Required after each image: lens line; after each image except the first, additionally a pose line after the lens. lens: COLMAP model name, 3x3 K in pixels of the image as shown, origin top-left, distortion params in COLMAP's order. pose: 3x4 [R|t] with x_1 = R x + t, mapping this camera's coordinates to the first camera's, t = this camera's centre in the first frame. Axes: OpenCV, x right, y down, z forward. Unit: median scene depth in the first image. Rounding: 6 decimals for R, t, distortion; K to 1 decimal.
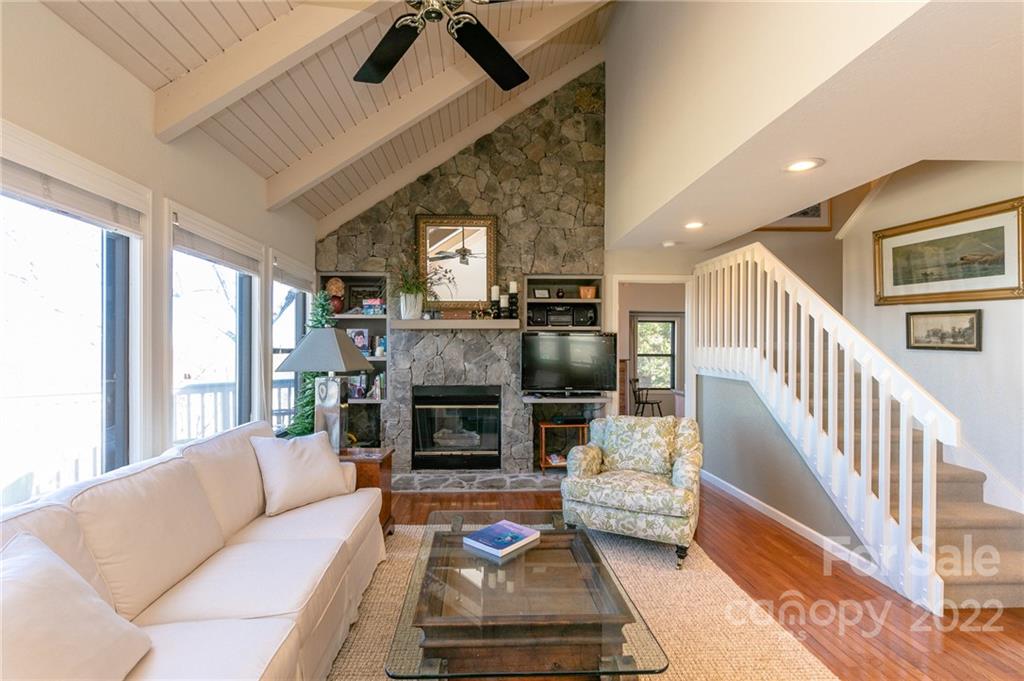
lens RADIAL K [[469.9, 0, 509.0], [0, 469.9, 347.8], [0, 0, 1]] dist [0.004387, 0.000001]
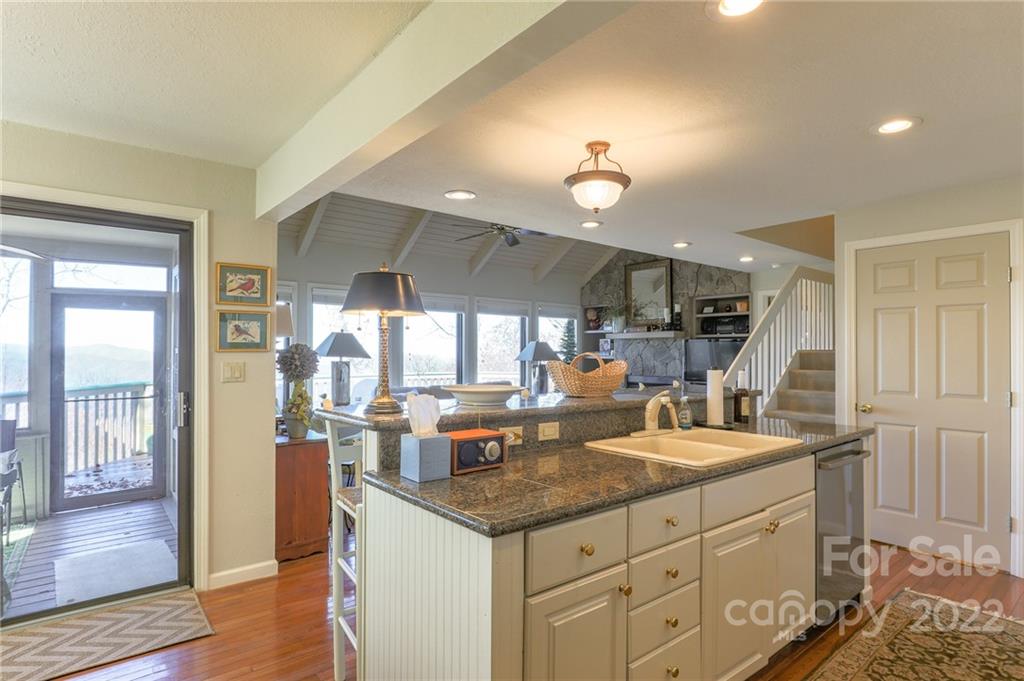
lens RADIAL K [[542.7, 0, 512.1], [0, 542.7, 345.3], [0, 0, 1]] dist [-0.016093, 0.003276]
pose [[0.592787, -0.007052, -0.805328, 1.013476], [0.005150, 0.999974, -0.004965, -0.011076], [0.805343, -0.001204, 0.592808, -0.367586]]
